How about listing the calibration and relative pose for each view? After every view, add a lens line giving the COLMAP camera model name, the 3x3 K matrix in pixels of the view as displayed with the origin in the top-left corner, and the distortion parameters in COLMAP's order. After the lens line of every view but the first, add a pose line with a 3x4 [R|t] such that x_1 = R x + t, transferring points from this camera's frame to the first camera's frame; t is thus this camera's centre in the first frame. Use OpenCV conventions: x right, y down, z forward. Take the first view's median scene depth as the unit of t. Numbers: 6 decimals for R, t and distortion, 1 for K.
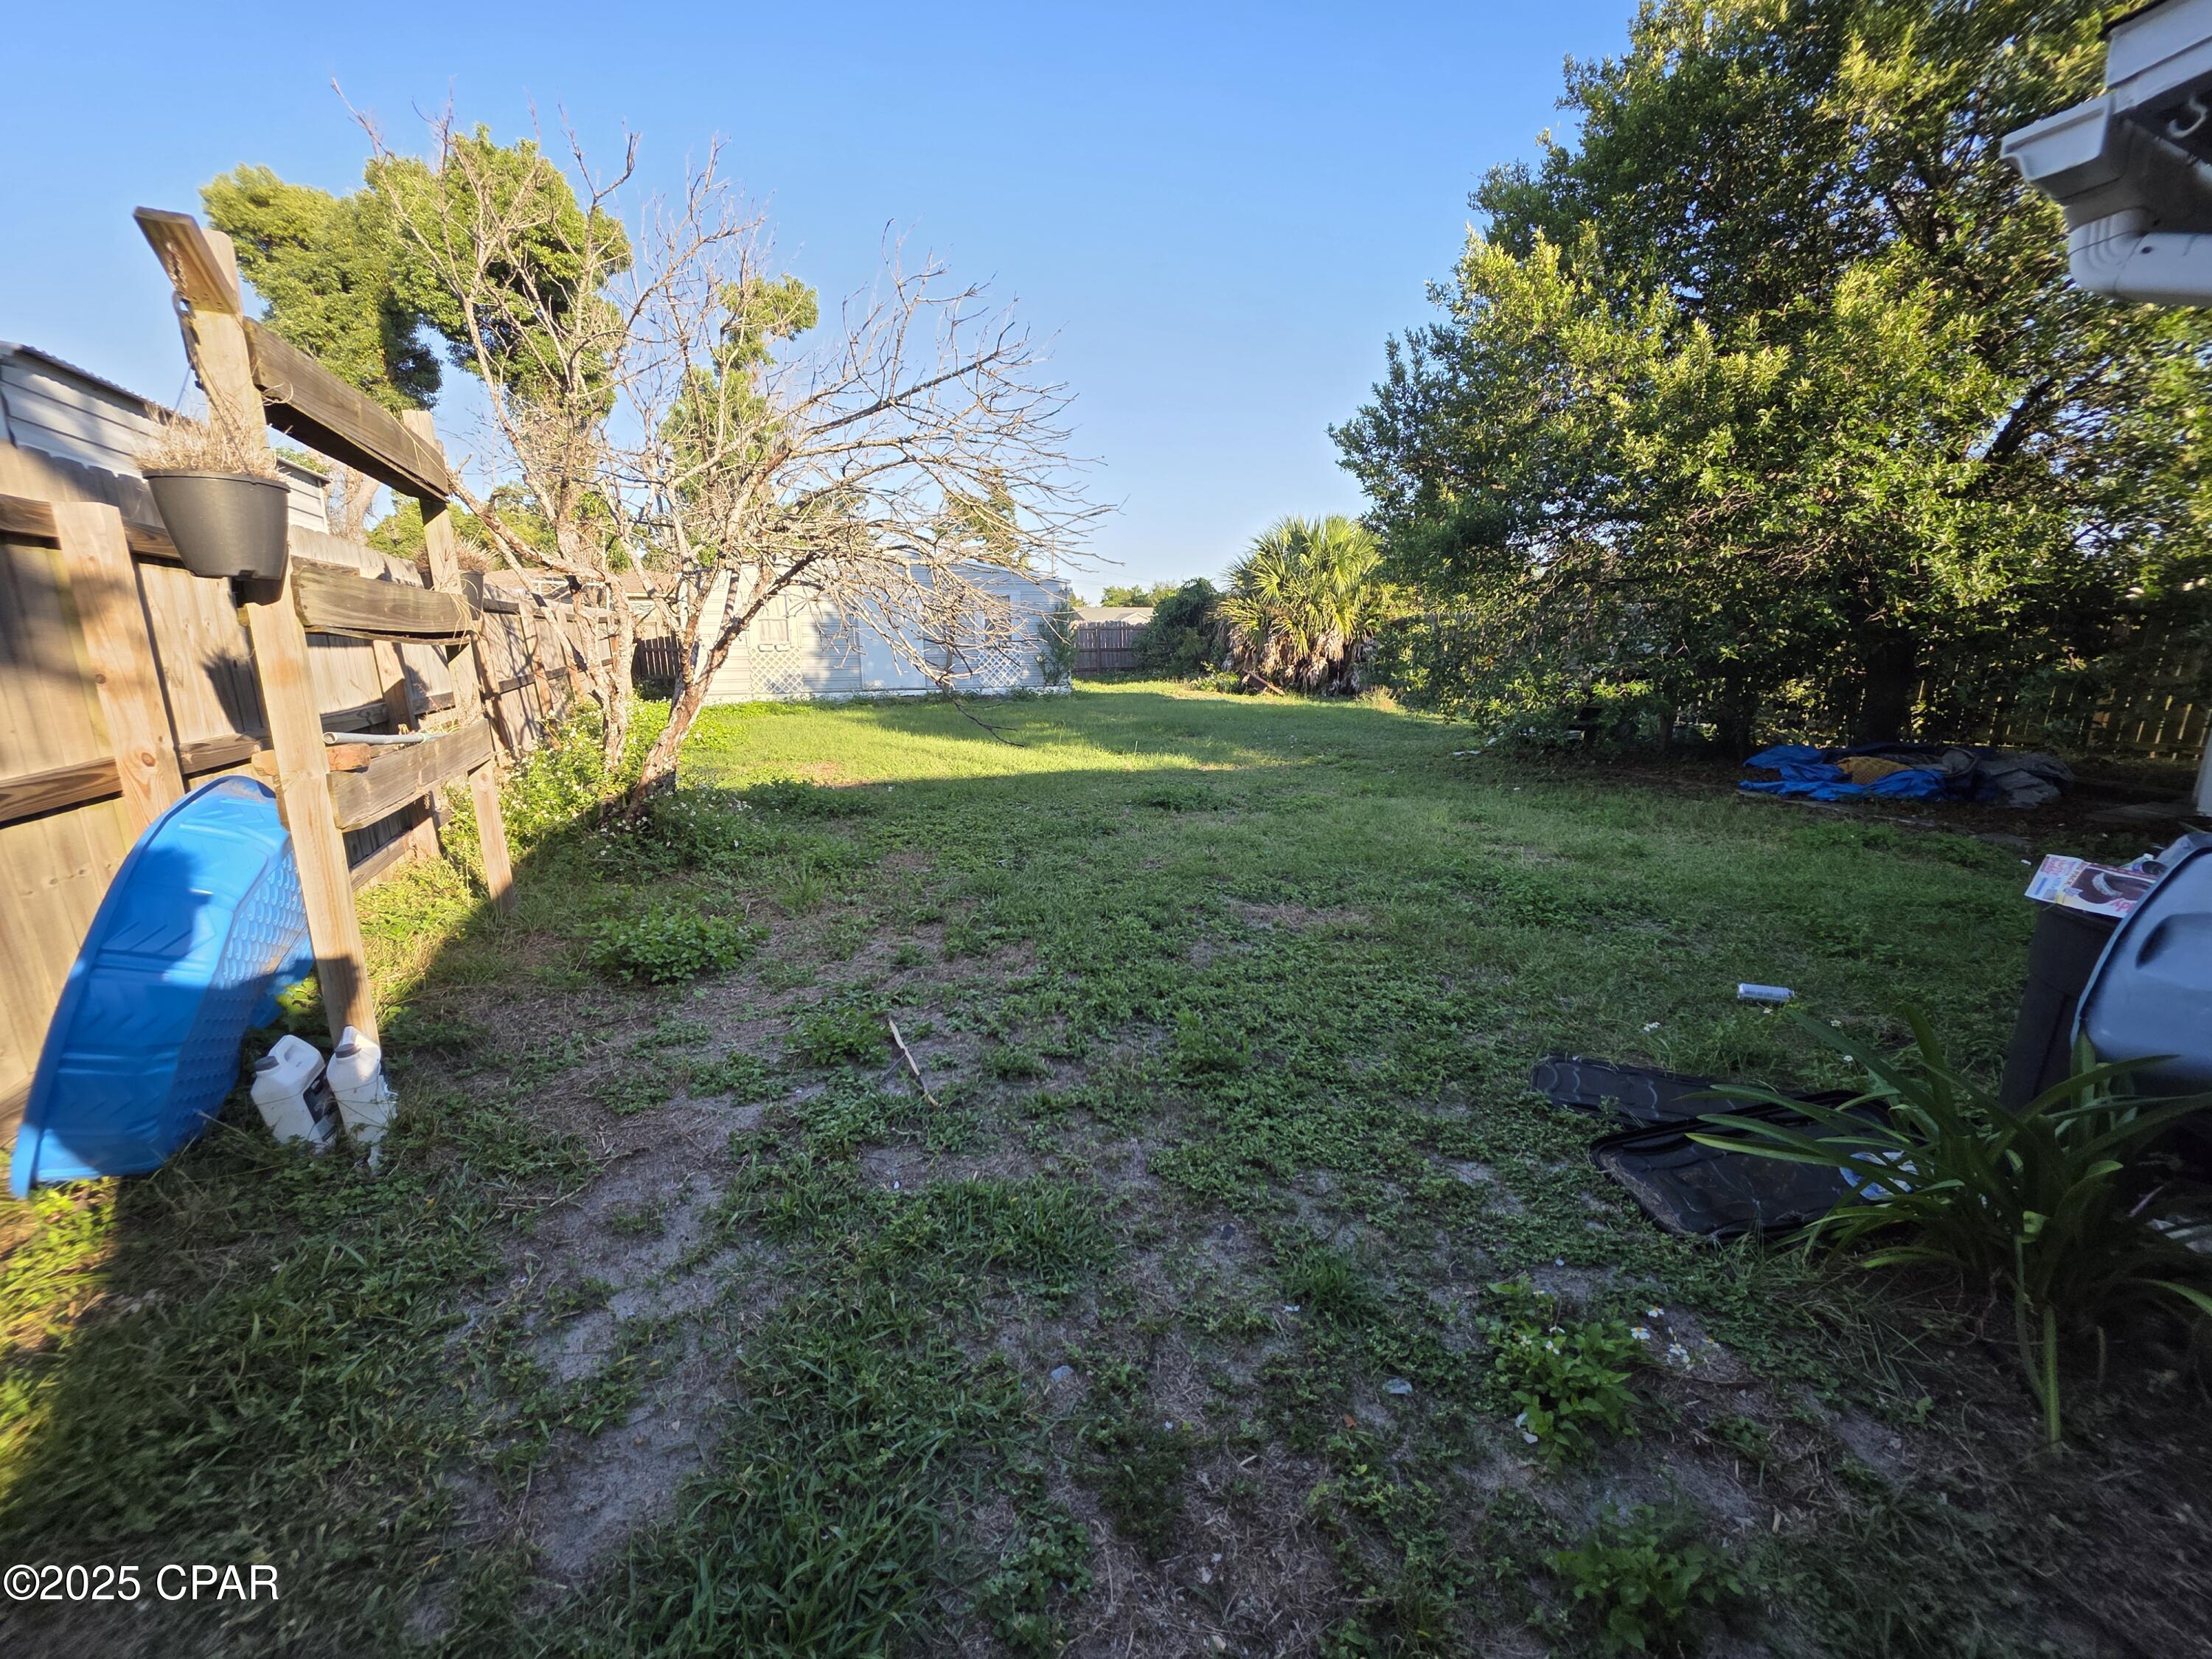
lens RADIAL K [[890.4, 0, 1105.5], [0, 890.4, 827.7], [0, 0, 1]] dist [0.003804, 0.000303]
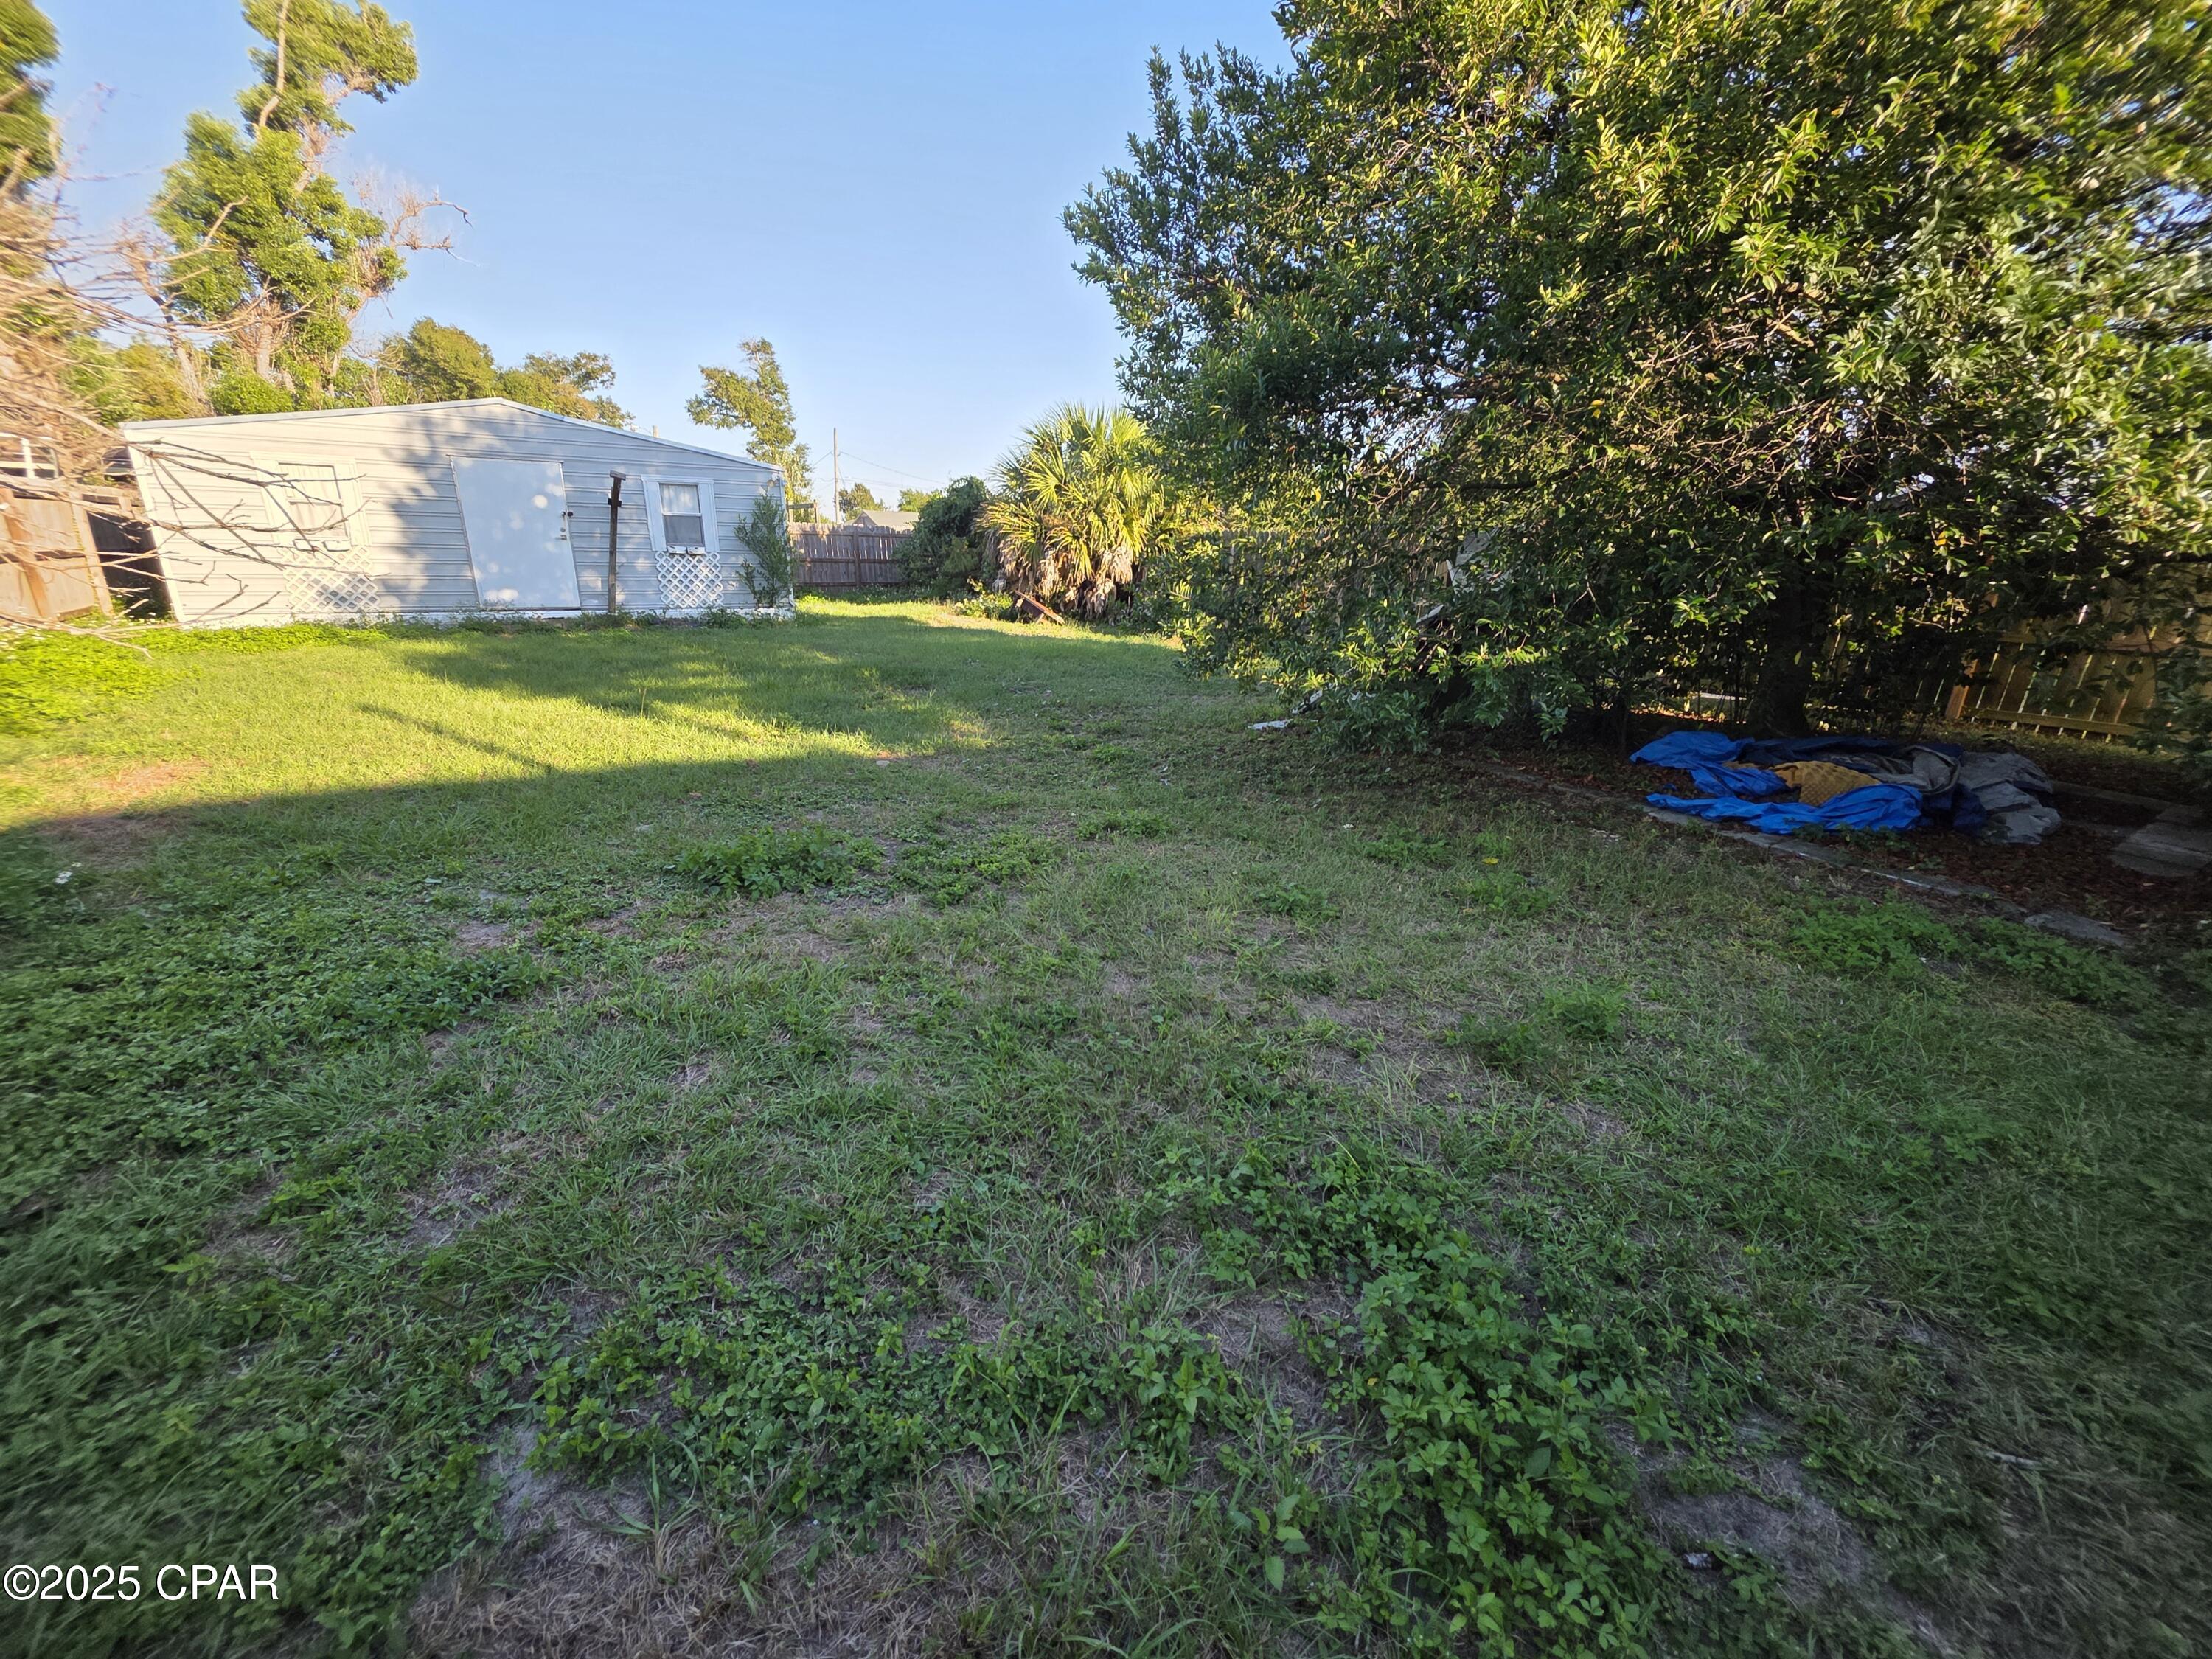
lens RADIAL K [[890.4, 0, 1105.7], [0, 890.4, 831.3], [0, 0, 1]] dist [0.003804, 0.000303]
pose [[0.978964, -0.030684, 0.201714, 0.064011], [0.011152, 0.995196, 0.097261, -0.035985], [-0.203729, -0.092966, 0.974603, 0.158828]]
